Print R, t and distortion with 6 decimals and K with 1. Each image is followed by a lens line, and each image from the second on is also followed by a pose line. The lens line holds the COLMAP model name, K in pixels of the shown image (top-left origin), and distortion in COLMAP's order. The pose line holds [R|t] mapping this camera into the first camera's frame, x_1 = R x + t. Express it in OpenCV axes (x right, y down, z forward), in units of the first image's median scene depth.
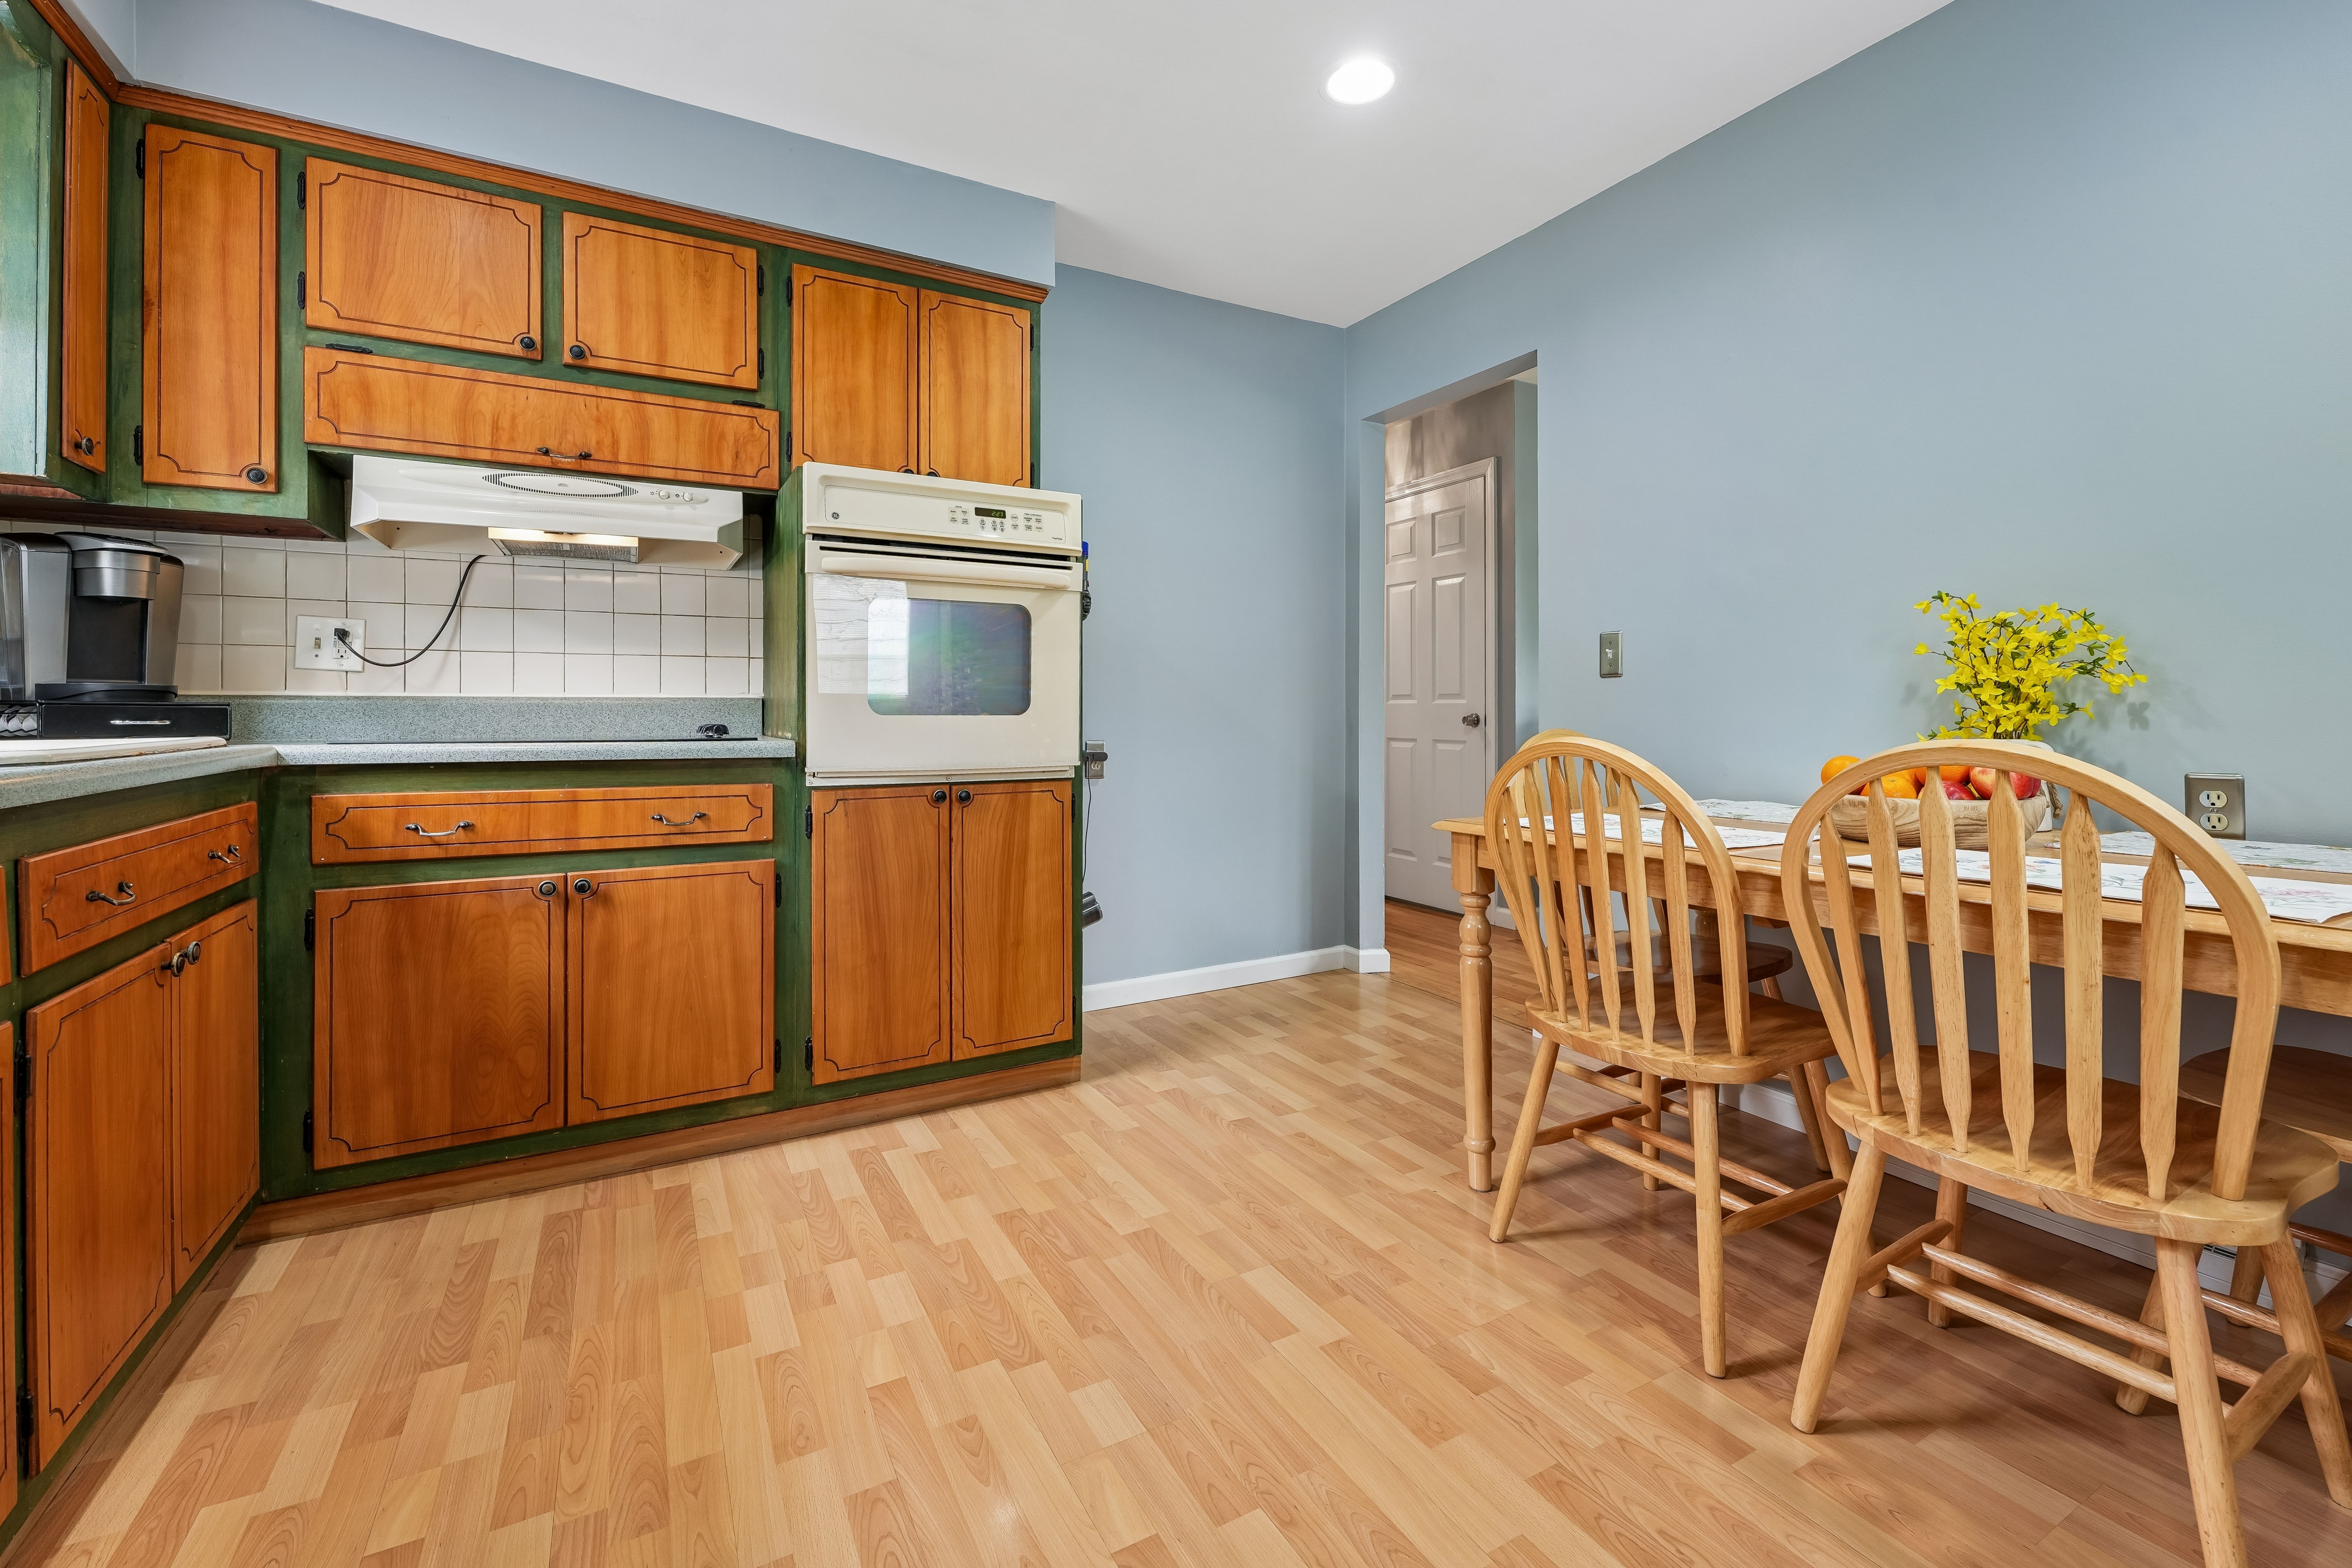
lens RADIAL K [[957.9, 0, 1147.7], [0, 957.9, 717.5], [0, 0, 1]] dist [0.001135, -0.000944]
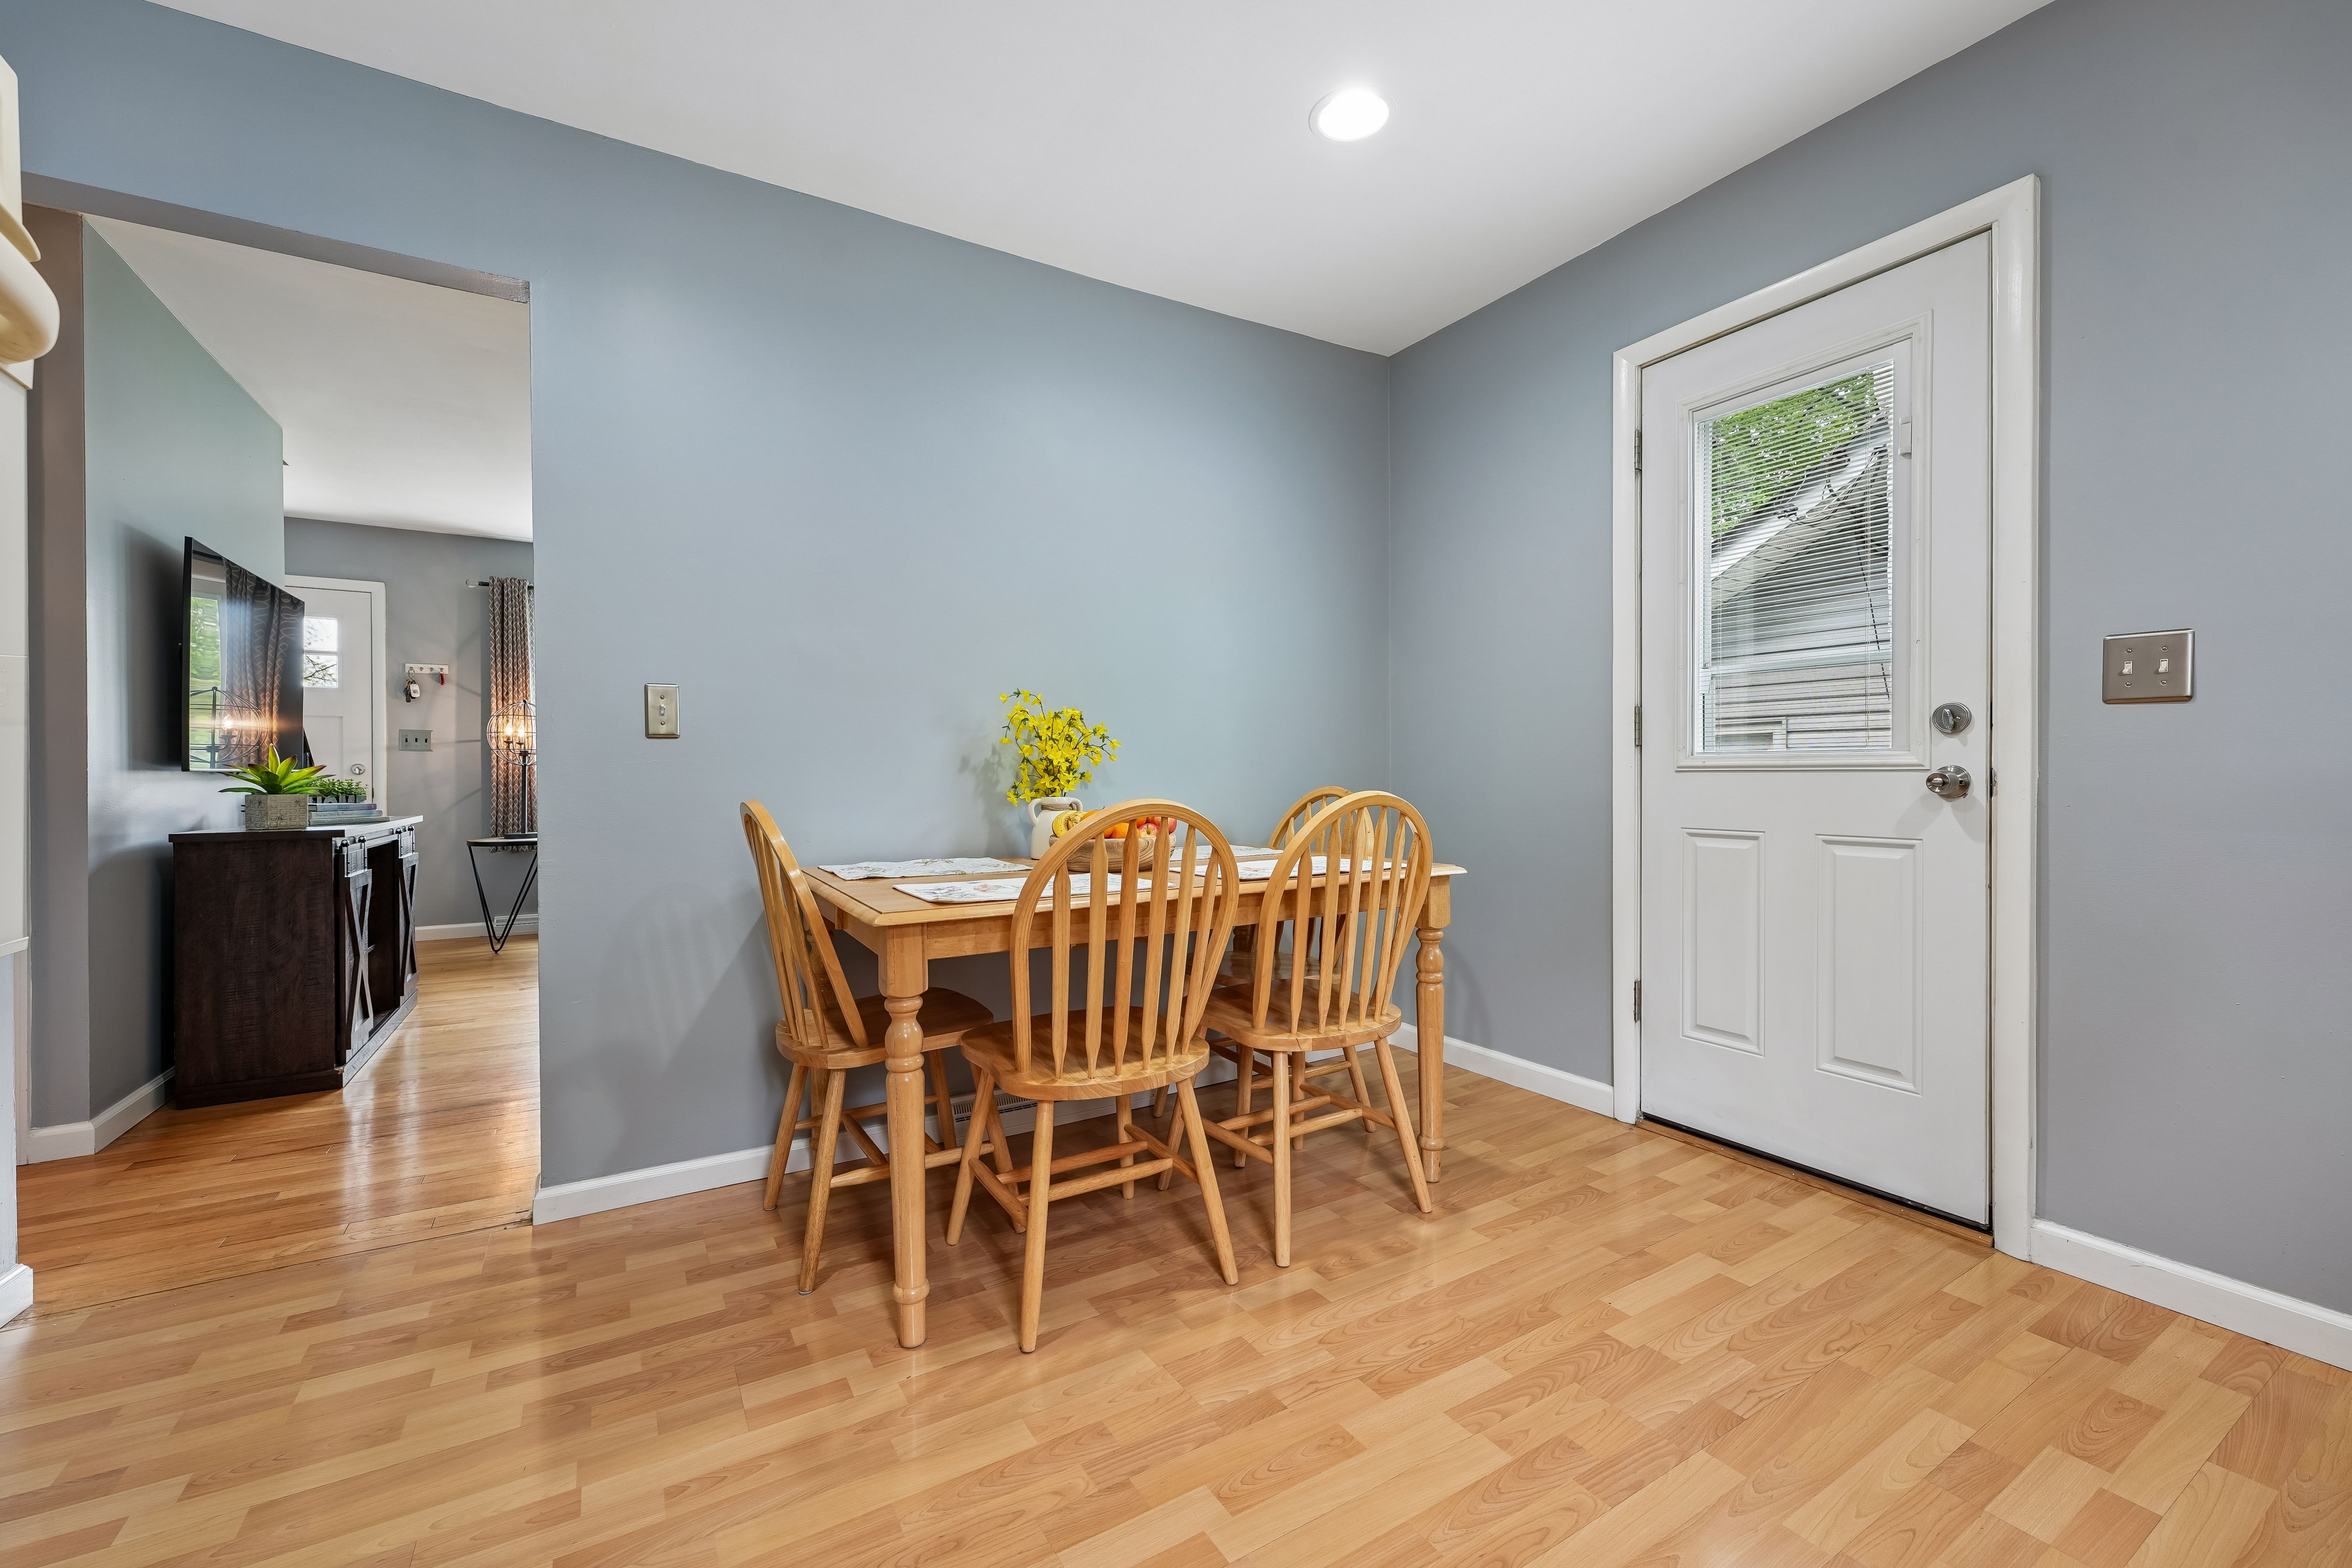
lens RADIAL K [[957.9, 0, 1143.5], [0, 957.9, 776.8], [0, 0, 1]] dist [0.001135, -0.000944]
pose [[-0.037383, 0.001273, 0.999300, -0.468146], [0.011797, 0.999930, -0.000832, -0.003874], [-0.999231, 0.011758, -0.037395, 0.762654]]
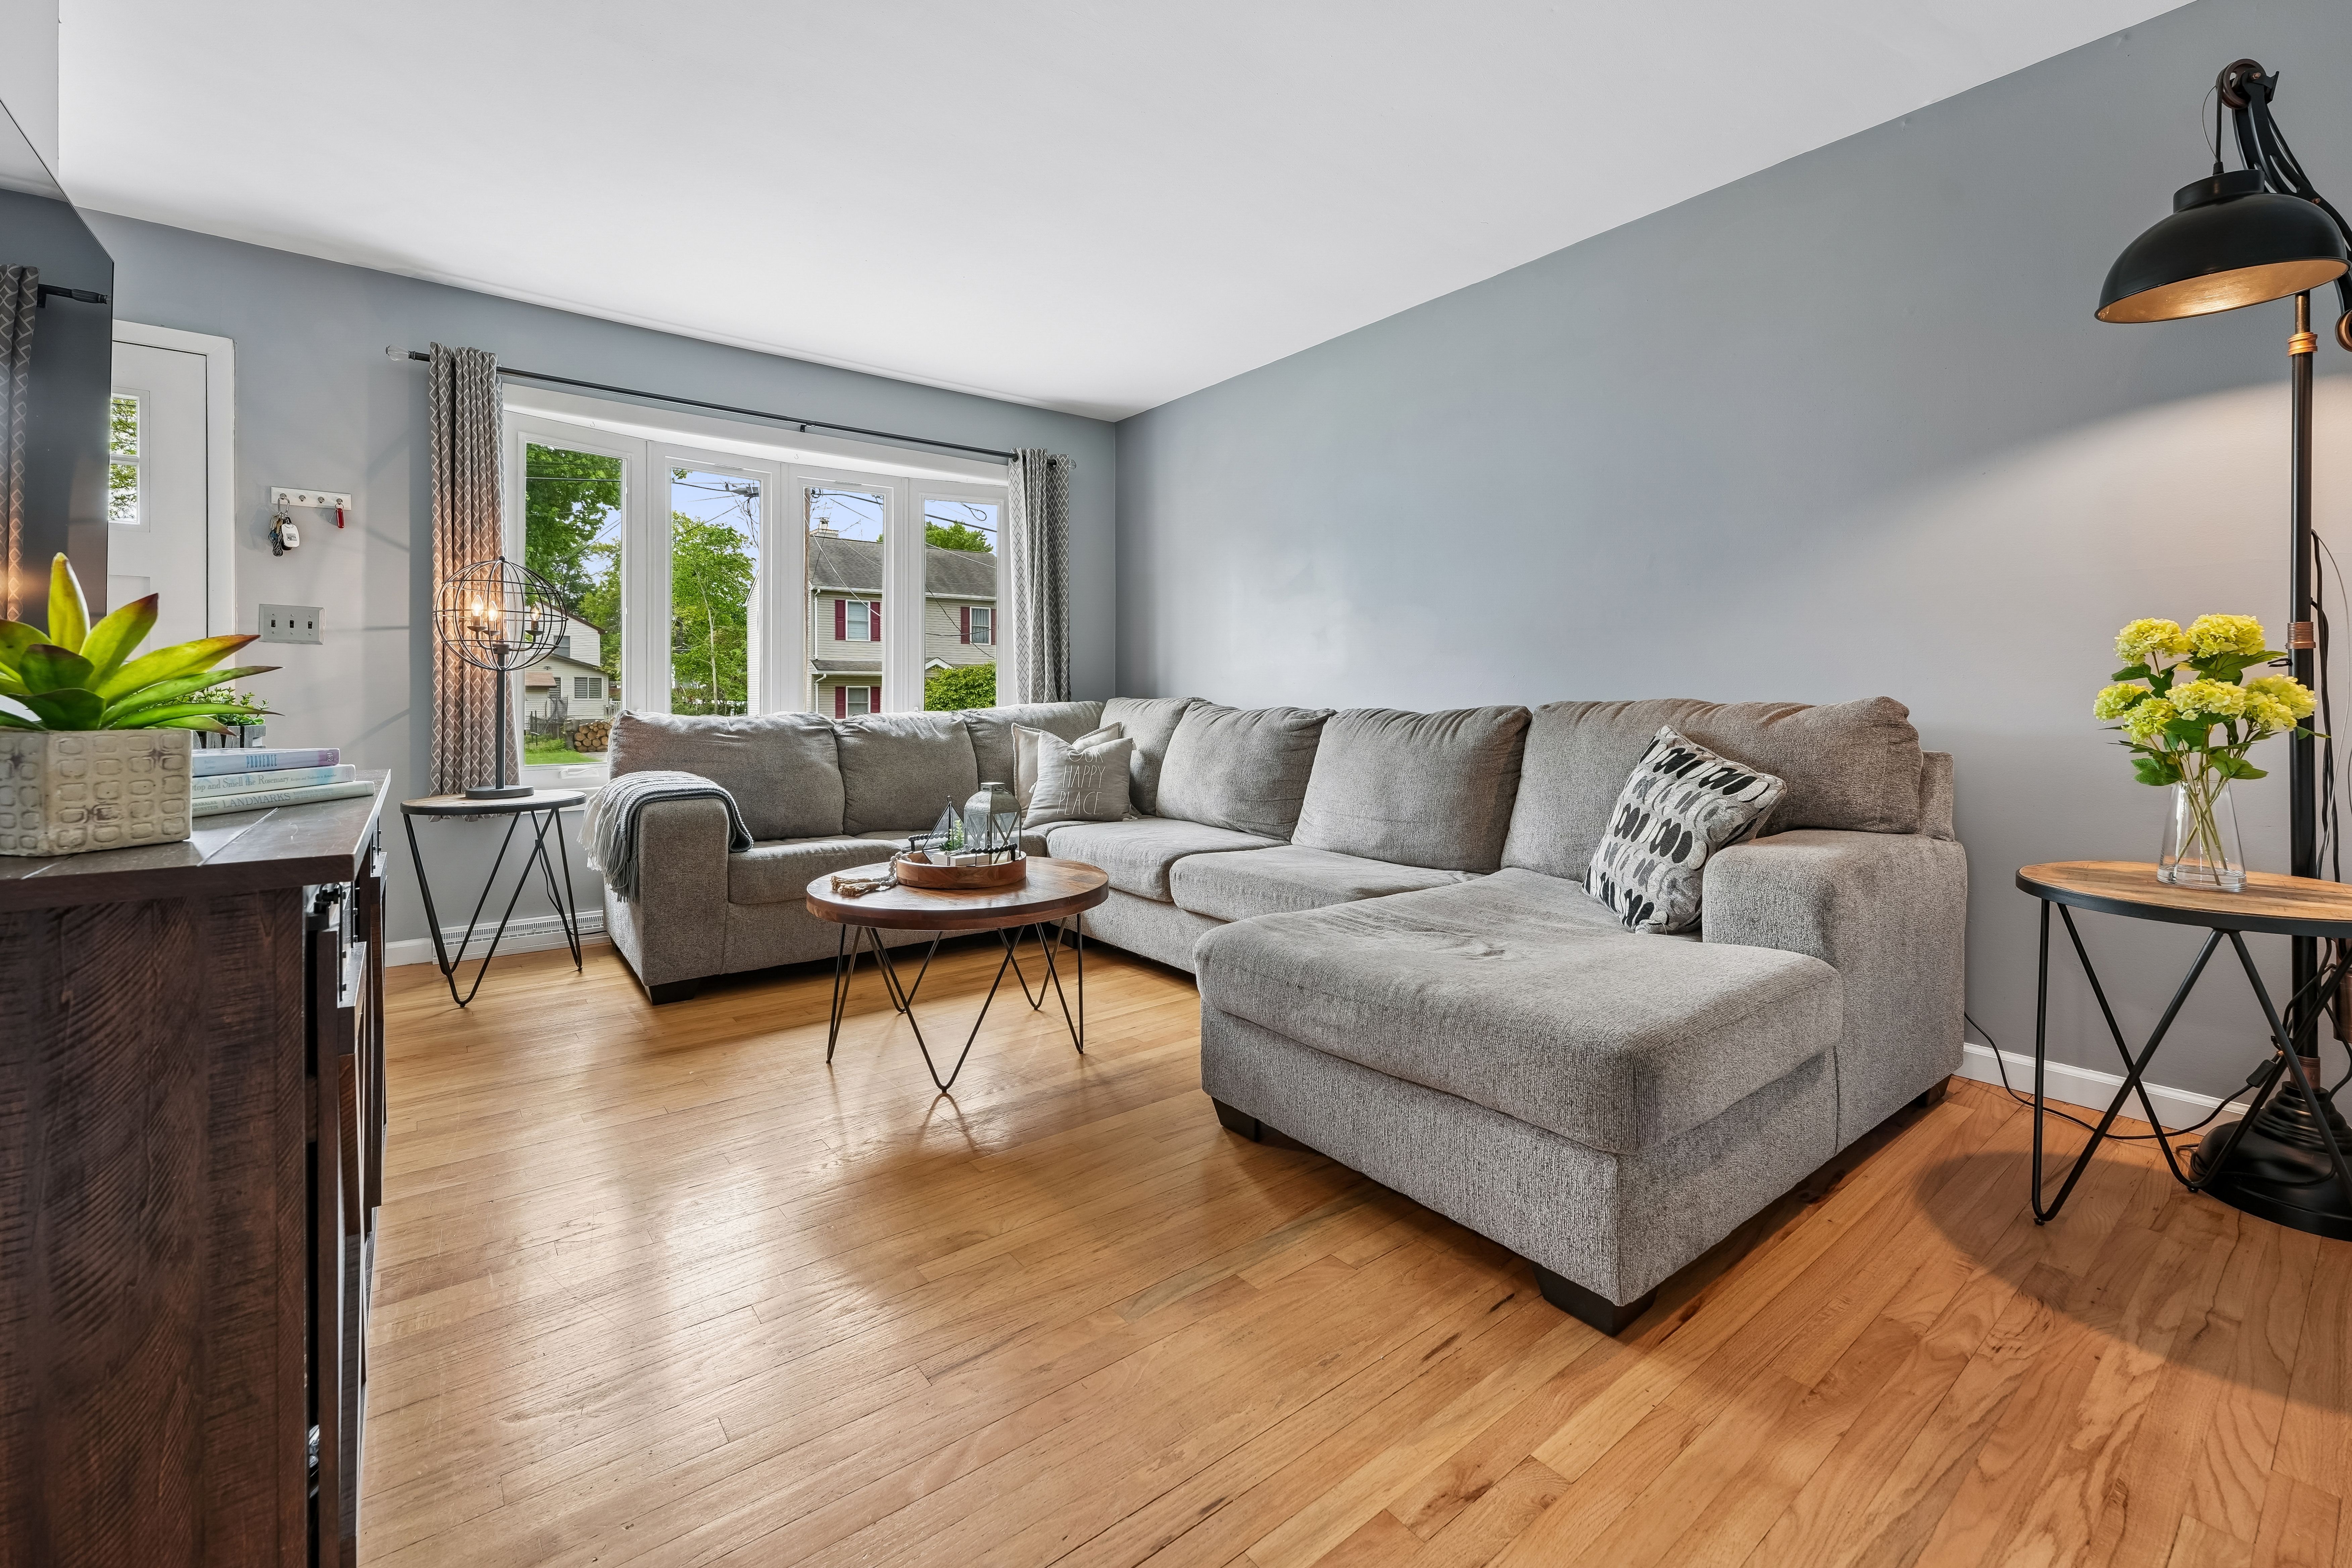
lens RADIAL K [[957.9, 0, 1125.0], [0, 957.9, 699.7], [0, 0, 1]] dist [0.001135, -0.000944]
pose [[-0.176848, -0.000202, 0.984238, 0.518099], [0.011265, 0.999934, 0.002229, -0.003240], [-0.984174, 0.011481, -0.176834, 1.625719]]
